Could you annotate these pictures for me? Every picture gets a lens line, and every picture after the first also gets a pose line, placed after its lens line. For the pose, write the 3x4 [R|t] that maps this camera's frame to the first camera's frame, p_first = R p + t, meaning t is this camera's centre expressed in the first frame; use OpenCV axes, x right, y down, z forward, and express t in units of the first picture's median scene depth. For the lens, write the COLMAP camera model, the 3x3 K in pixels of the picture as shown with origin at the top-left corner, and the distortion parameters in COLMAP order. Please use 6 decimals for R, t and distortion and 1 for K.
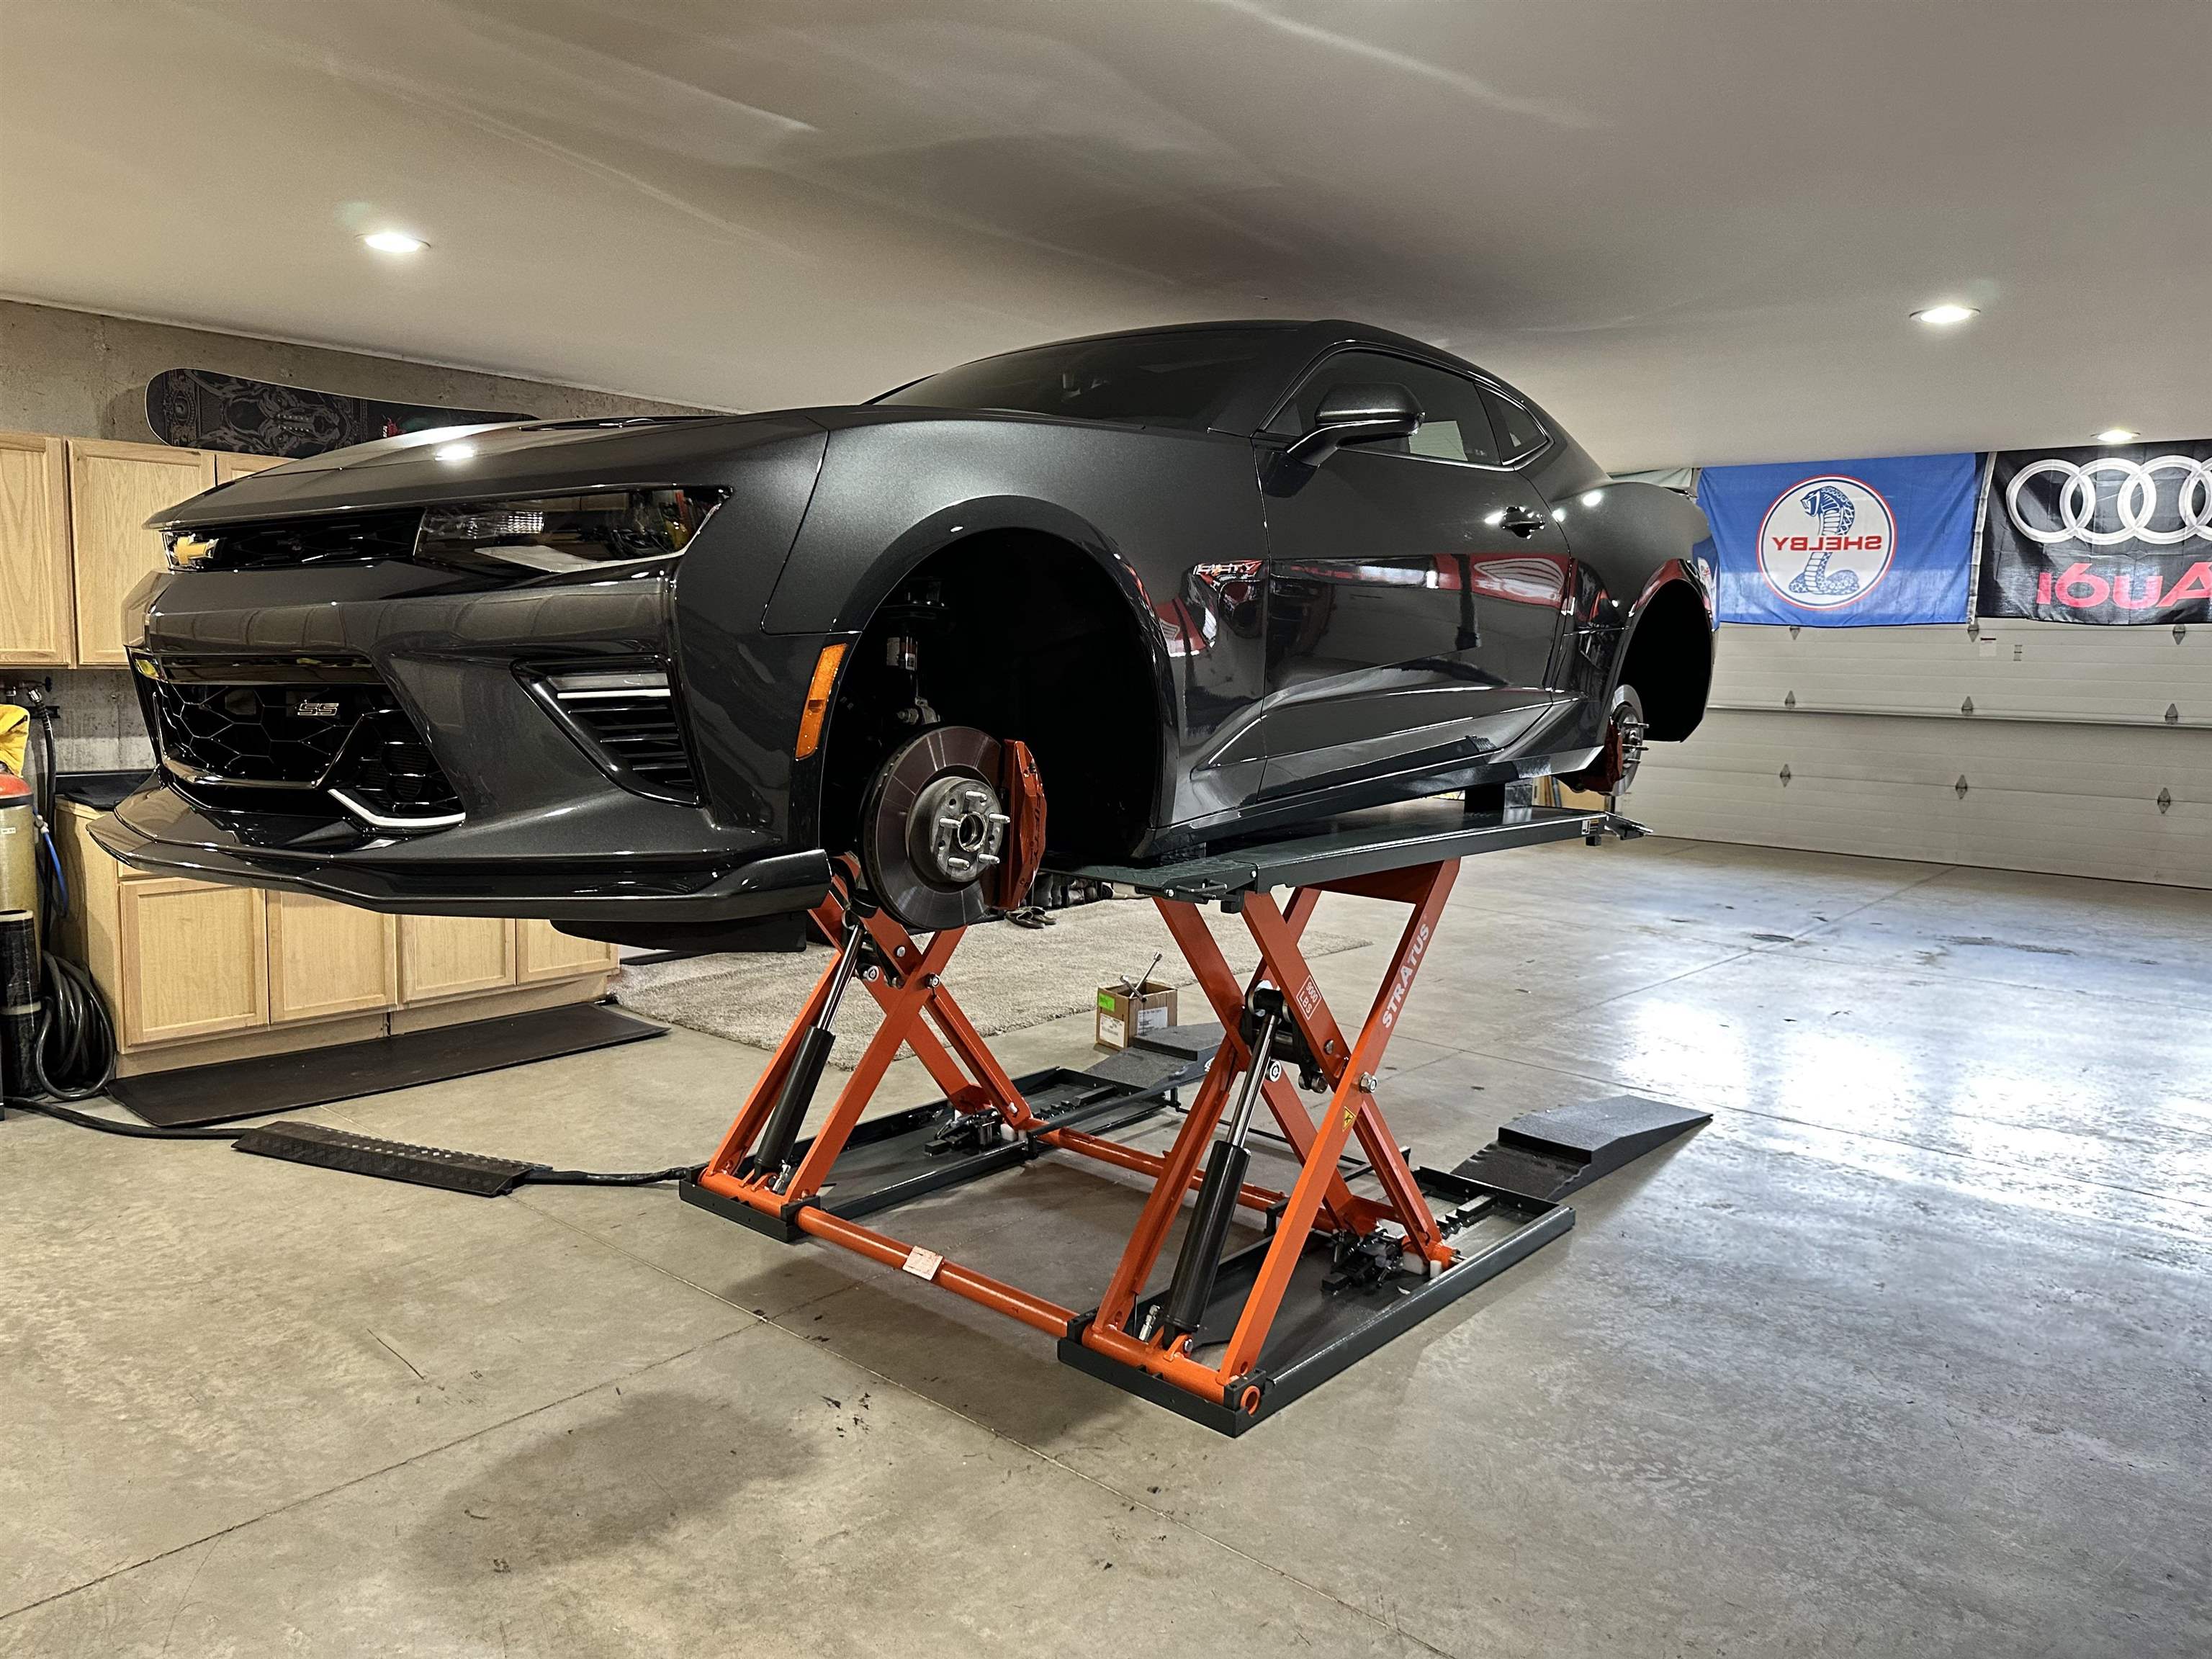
lens RADIAL K [[1566.2, 0, 1101.4], [0, 1566.2, 816.0], [0, 0, 1]] dist [-0.000164, -0.007160]
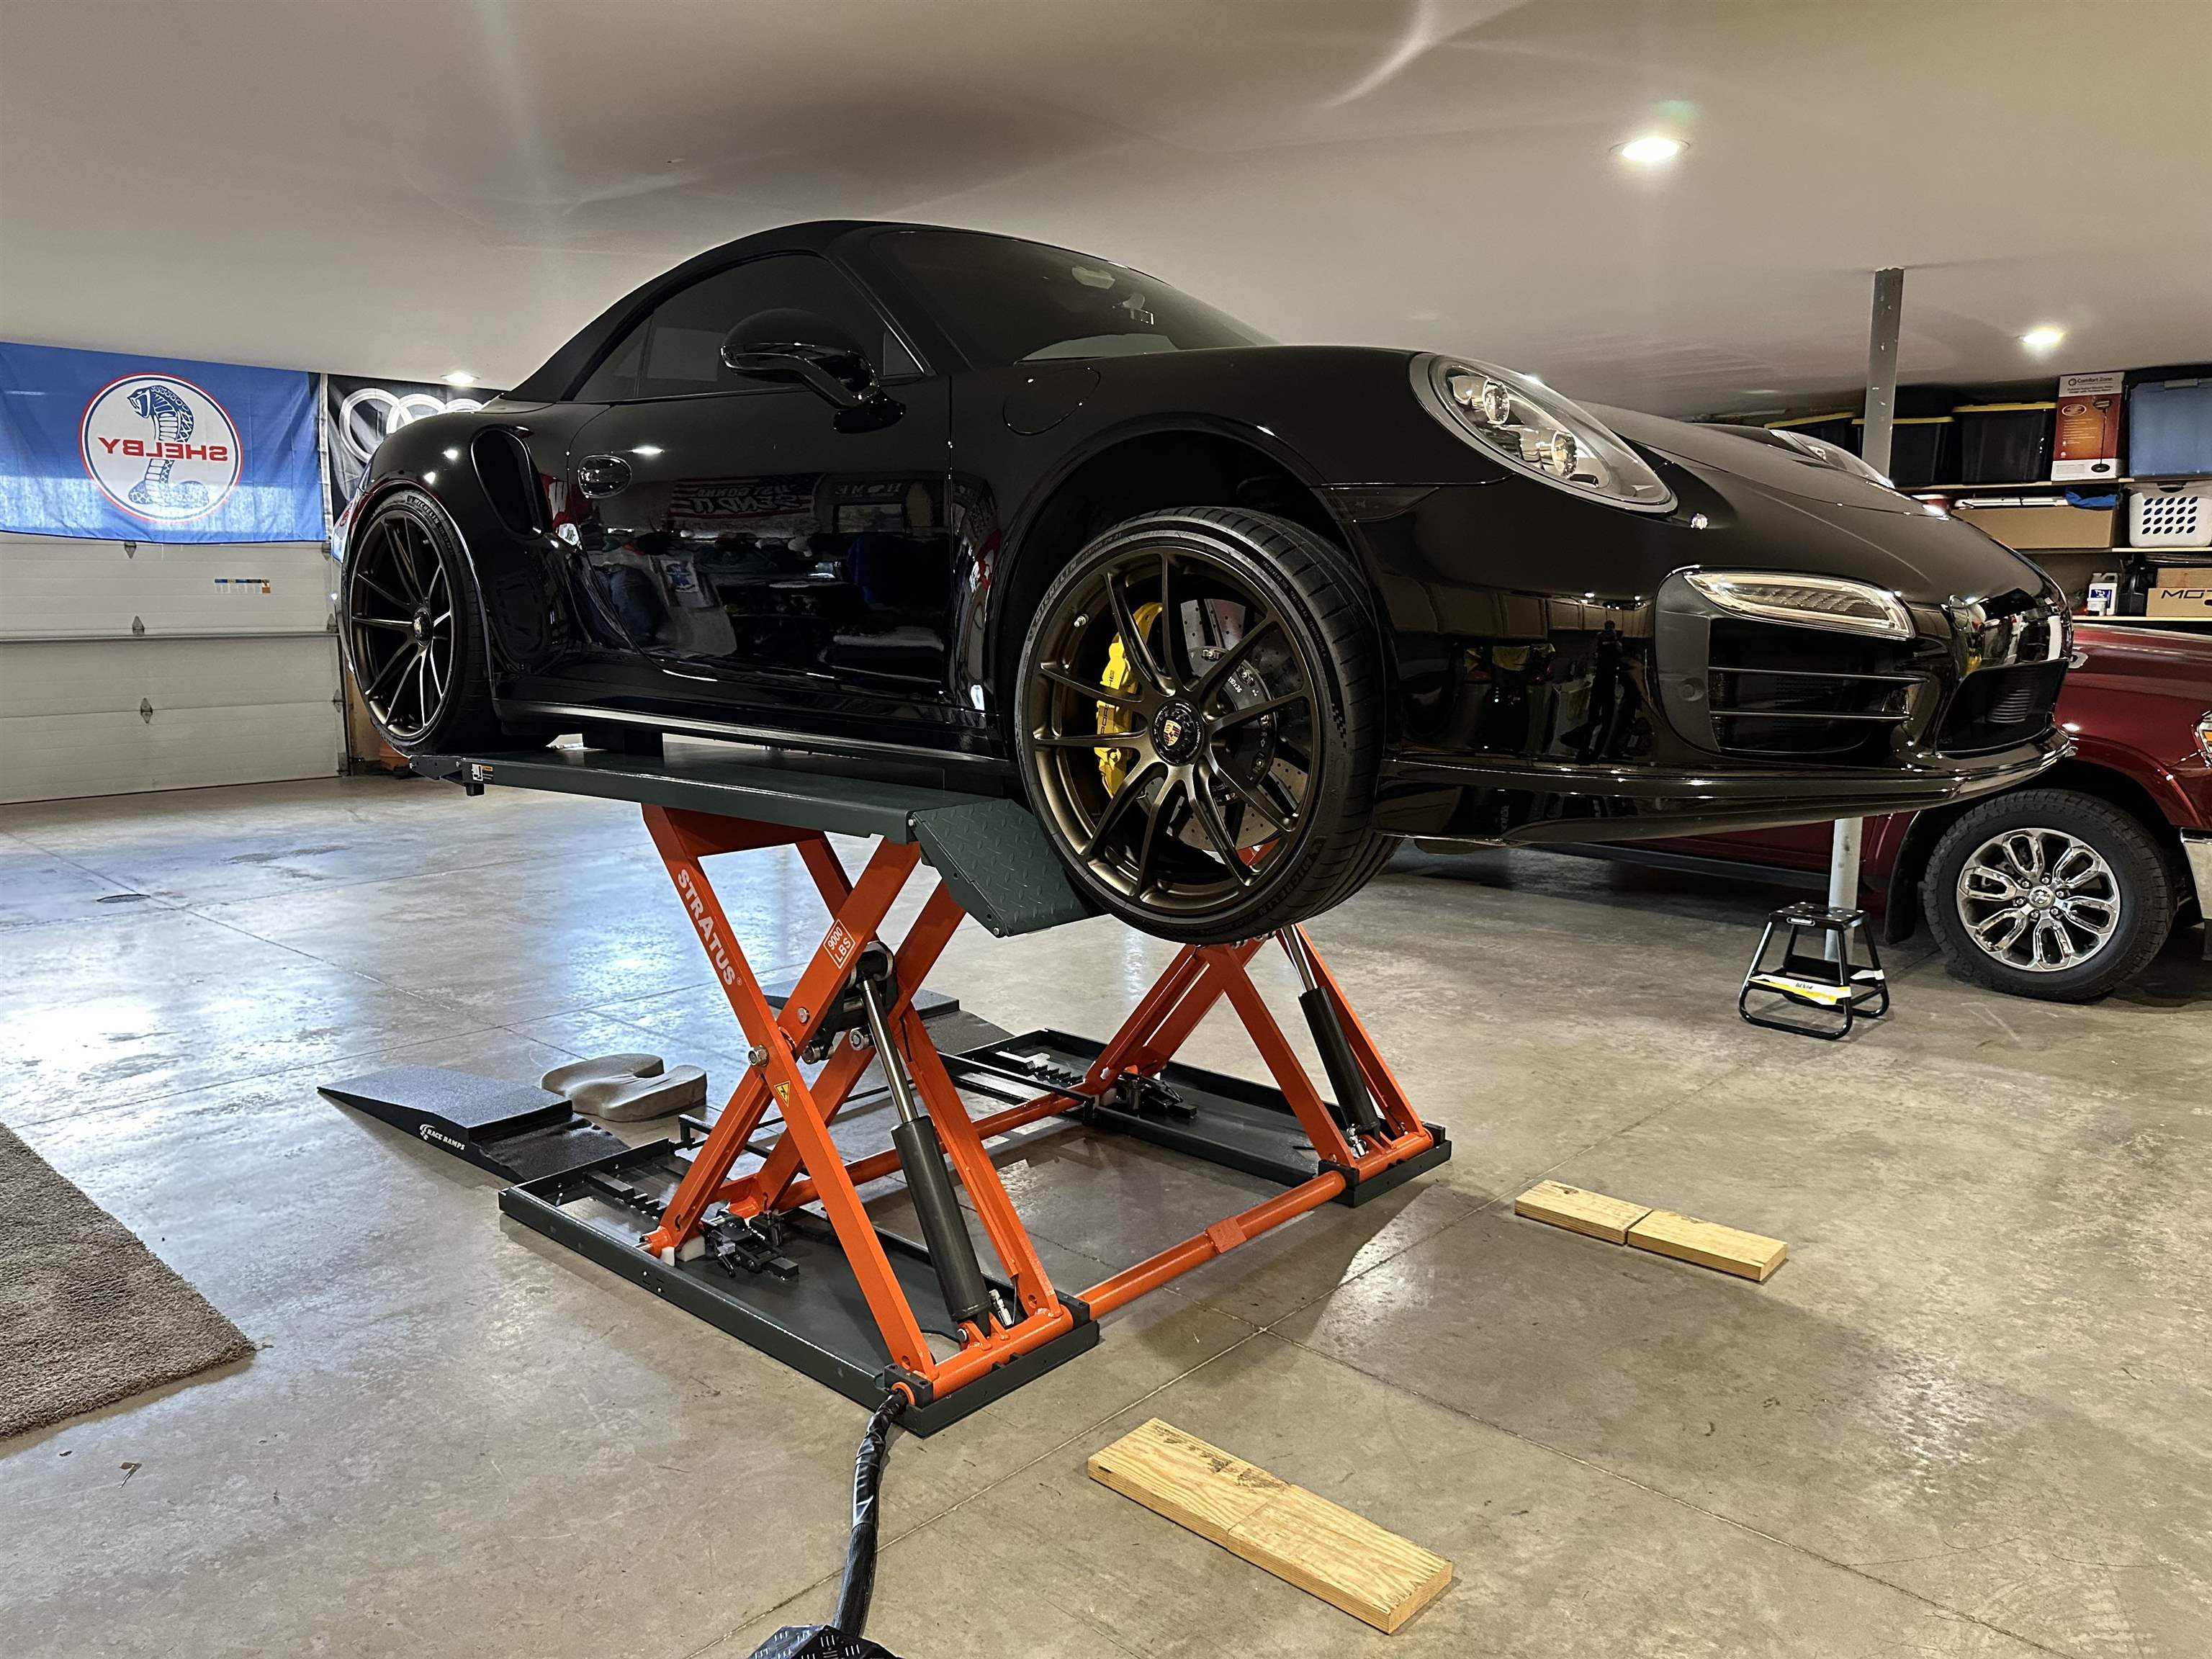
lens RADIAL K [[1566.2, 0, 1101.4], [0, 1566.2, 816.0], [0, 0, 1]] dist [-0.000164, -0.007160]
pose [[0.020459, -0.166298, 0.985863, -1.034827], [0.107850, 0.980683, 0.163186, -0.129827], [-0.993957, 0.102987, 0.037999, 1.042589]]
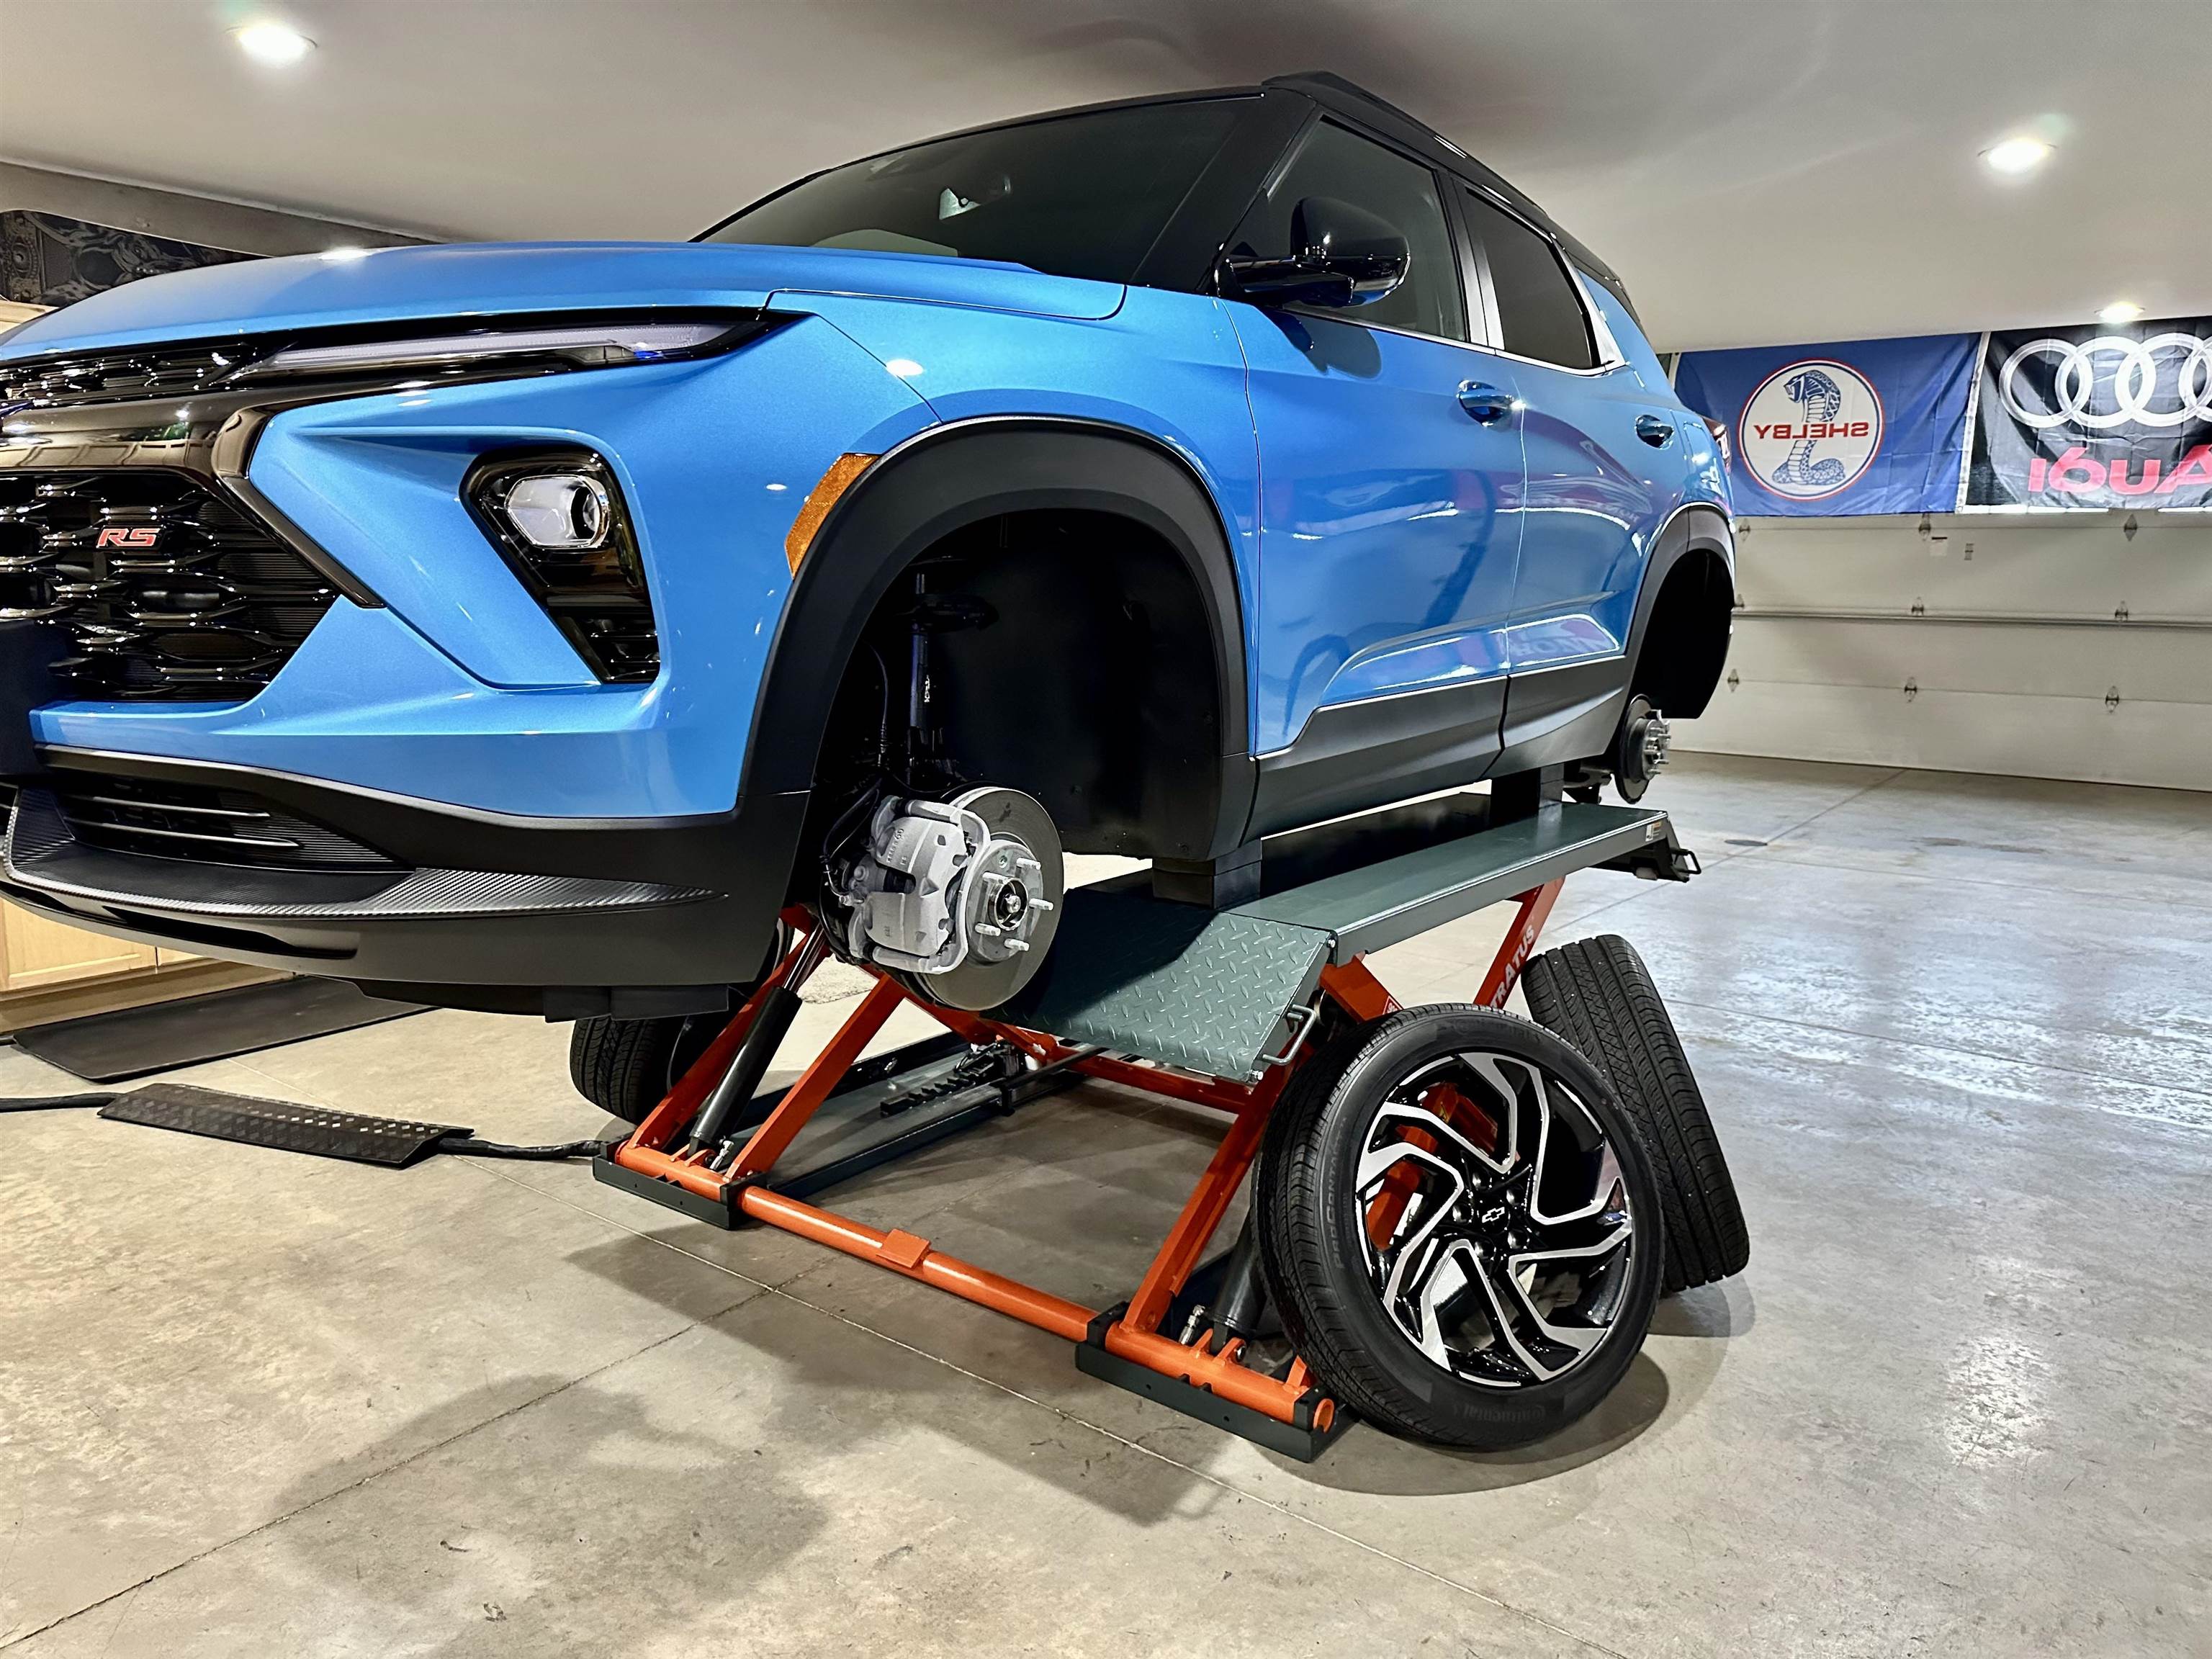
lens RADIAL K [[1566.2, 0, 1101.4], [0, 1566.2, 816.0], [0, 0, 1]] dist [-0.000164, -0.007160]
pose [[0.997834, -0.018301, 0.063184, -0.083111], [0.015310, 0.998754, 0.047504, 0.021945], [-0.063975, -0.046434, 0.996871, 0.137622]]
